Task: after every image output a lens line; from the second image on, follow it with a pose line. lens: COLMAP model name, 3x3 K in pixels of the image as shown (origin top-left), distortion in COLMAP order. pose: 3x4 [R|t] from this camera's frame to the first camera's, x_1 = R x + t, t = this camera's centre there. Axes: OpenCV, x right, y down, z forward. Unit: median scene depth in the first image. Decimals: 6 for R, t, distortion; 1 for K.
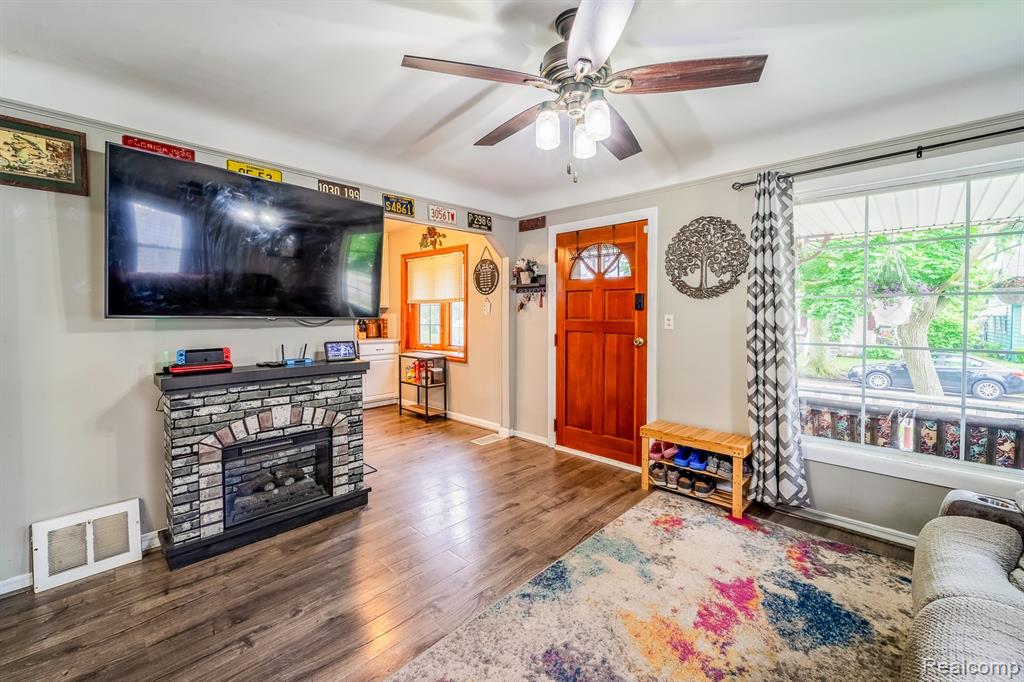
lens RADIAL K [[419.9, 0, 517.9], [0, 419.9, 323.5], [0, 0, 1]] dist [0.000164, -0.000154]
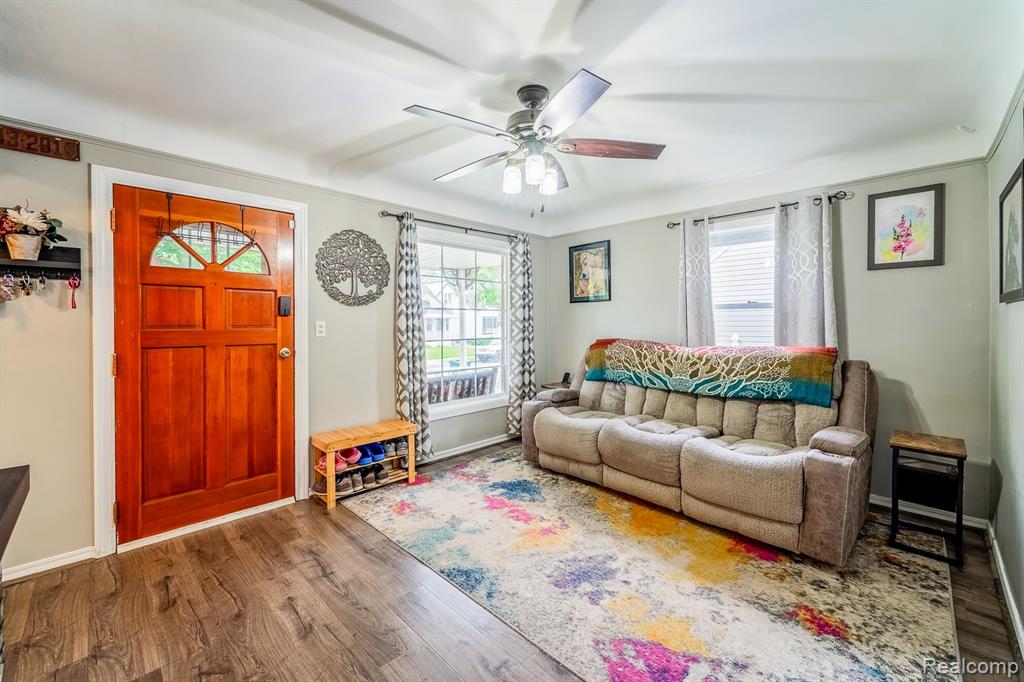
lens RADIAL K [[419.9, 0, 517.9], [0, 419.9, 323.5], [0, 0, 1]] dist [0.000164, -0.000154]
pose [[0.015869, -0.008575, 0.999837, -0.704707], [0.024082, 0.999676, 0.008192, -0.015024], [-0.999584, 0.023949, 0.016070, 0.634017]]
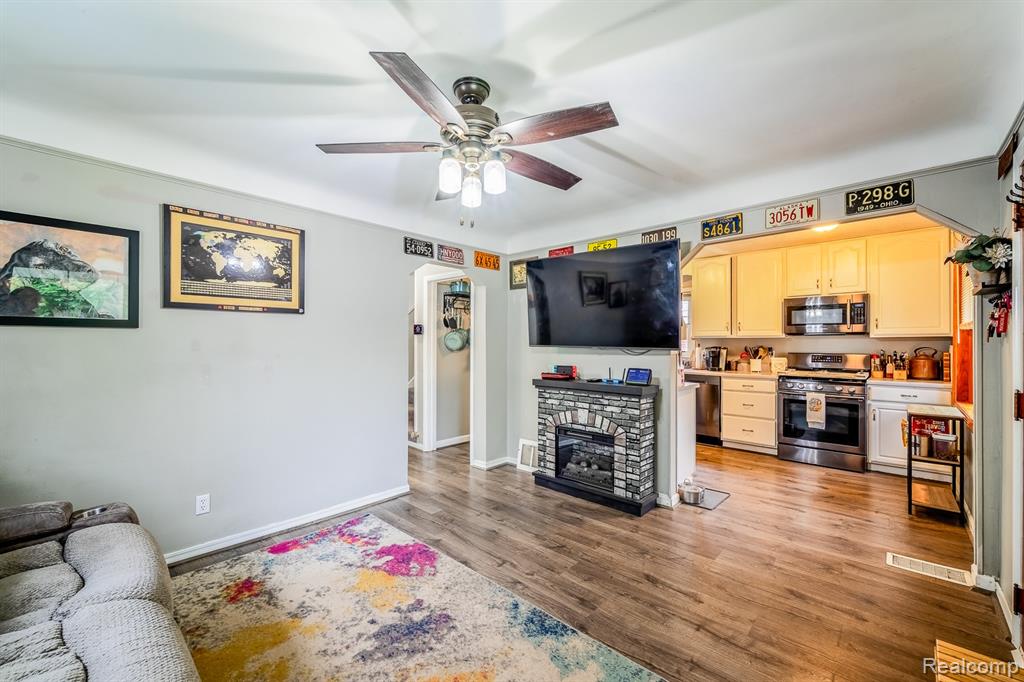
lens RADIAL K [[409.8, 0, 512.0], [0, 409.8, 341.0], [0, 0, 1]] dist [-0.003077, -0.000341]
pose [[0.003155, -0.008490, -0.999959, 0.757160], [-0.027100, 0.999596, -0.008573, -0.015024], [0.999628, 0.027125, 0.002923, 0.683571]]
